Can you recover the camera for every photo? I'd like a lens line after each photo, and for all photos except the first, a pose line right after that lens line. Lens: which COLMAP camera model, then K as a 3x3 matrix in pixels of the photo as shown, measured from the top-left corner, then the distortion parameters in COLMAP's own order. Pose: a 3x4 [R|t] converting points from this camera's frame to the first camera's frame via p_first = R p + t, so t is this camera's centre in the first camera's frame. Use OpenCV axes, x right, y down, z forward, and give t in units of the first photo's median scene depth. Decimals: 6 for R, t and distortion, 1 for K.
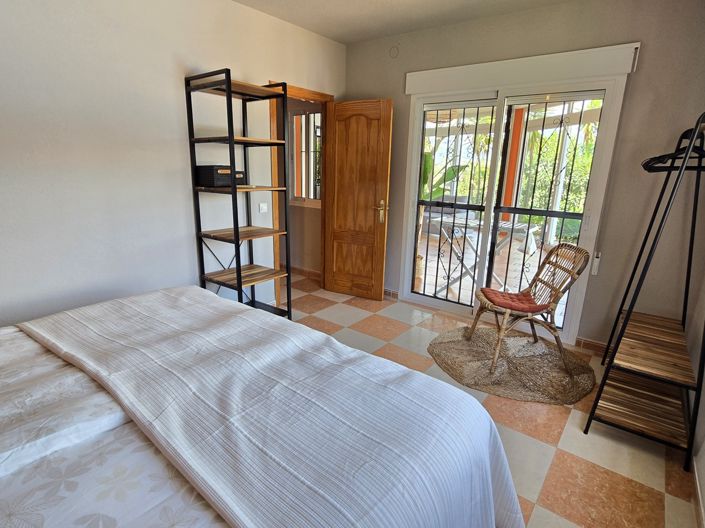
lens RADIAL K [[394.1, 0, 352.5], [0, 394.1, 264.0], [0, 0, 1]] dist [0.002721, 0.000794]
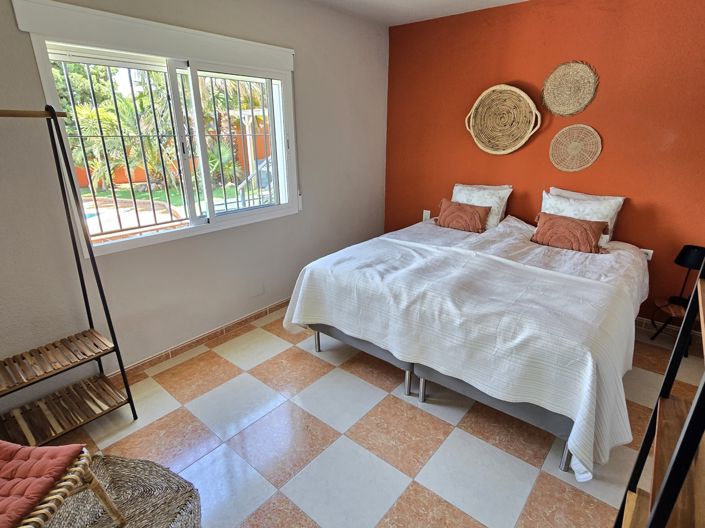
lens RADIAL K [[349.2, 0, 352.5], [0, 349.2, 264.0], [0, 0, 1]] dist [-0.009383, -0.000883]
pose [[-0.999017, -0.037736, 0.023251, 0.020818], [-0.017515, 0.817976, 0.574986, -0.567639], [-0.040716, 0.574014, -0.817833, 1.927741]]
